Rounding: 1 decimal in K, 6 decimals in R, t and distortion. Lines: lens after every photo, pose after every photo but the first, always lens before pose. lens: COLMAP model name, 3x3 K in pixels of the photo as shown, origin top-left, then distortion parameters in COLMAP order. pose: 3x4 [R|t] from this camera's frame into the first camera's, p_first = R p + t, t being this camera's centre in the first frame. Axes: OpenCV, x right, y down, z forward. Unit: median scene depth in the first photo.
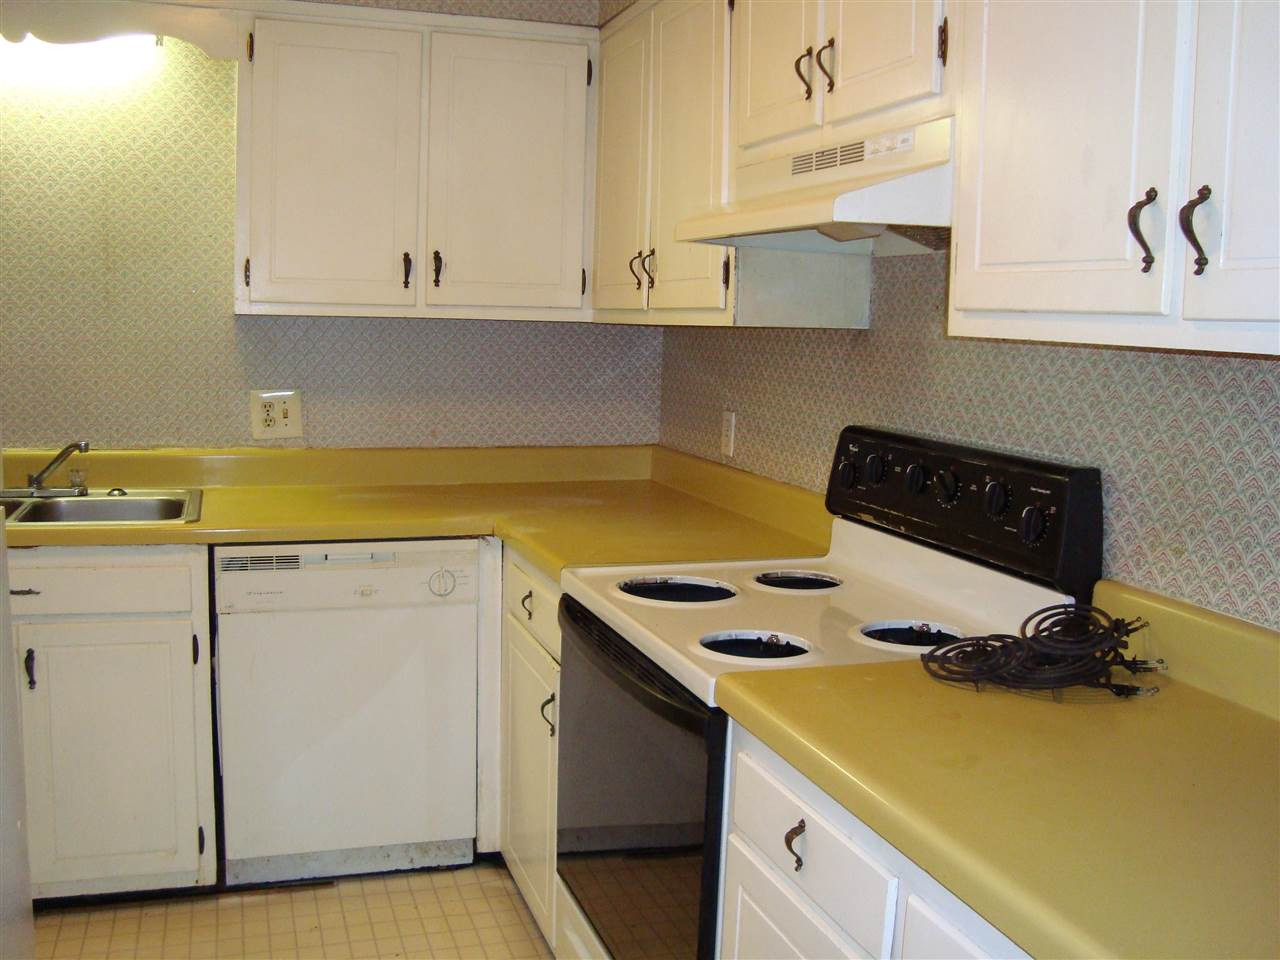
lens RADIAL K [[1364.1, 0, 640.0], [0, 1364.1, 480.0], [0, 0, 1]] dist [-0.211460, 0.281033]
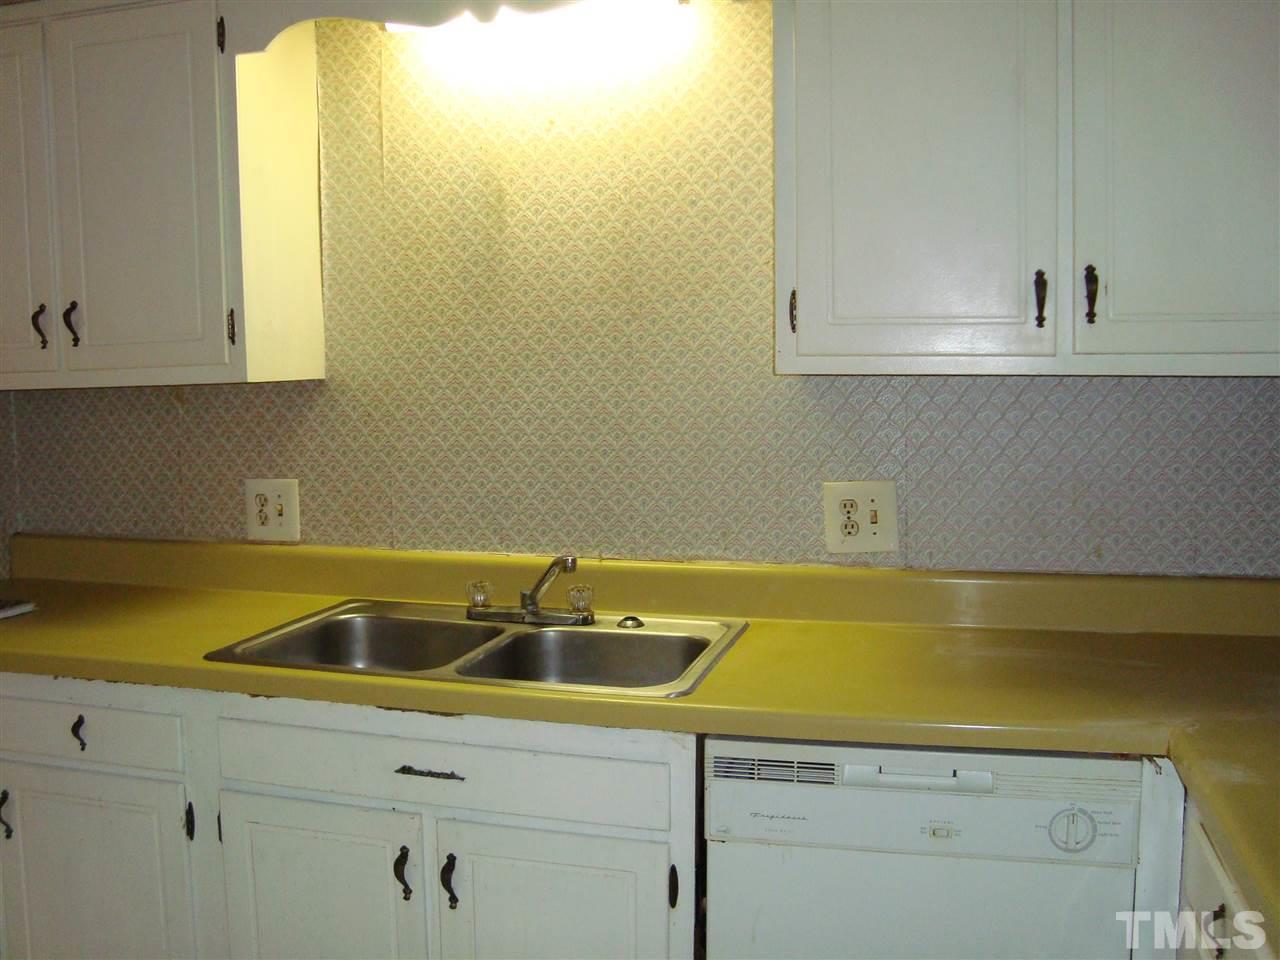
lens RADIAL K [[1234.9, 0, 622.7], [0, 1234.9, 481.7], [0, 0, 1]] dist [-0.234793, 0.256732]
pose [[0.822814, 0.018559, -0.568008, -0.016943], [-0.031917, 0.999398, -0.013582, -0.058377], [0.567414, 0.029305, 0.822911, 0.443376]]
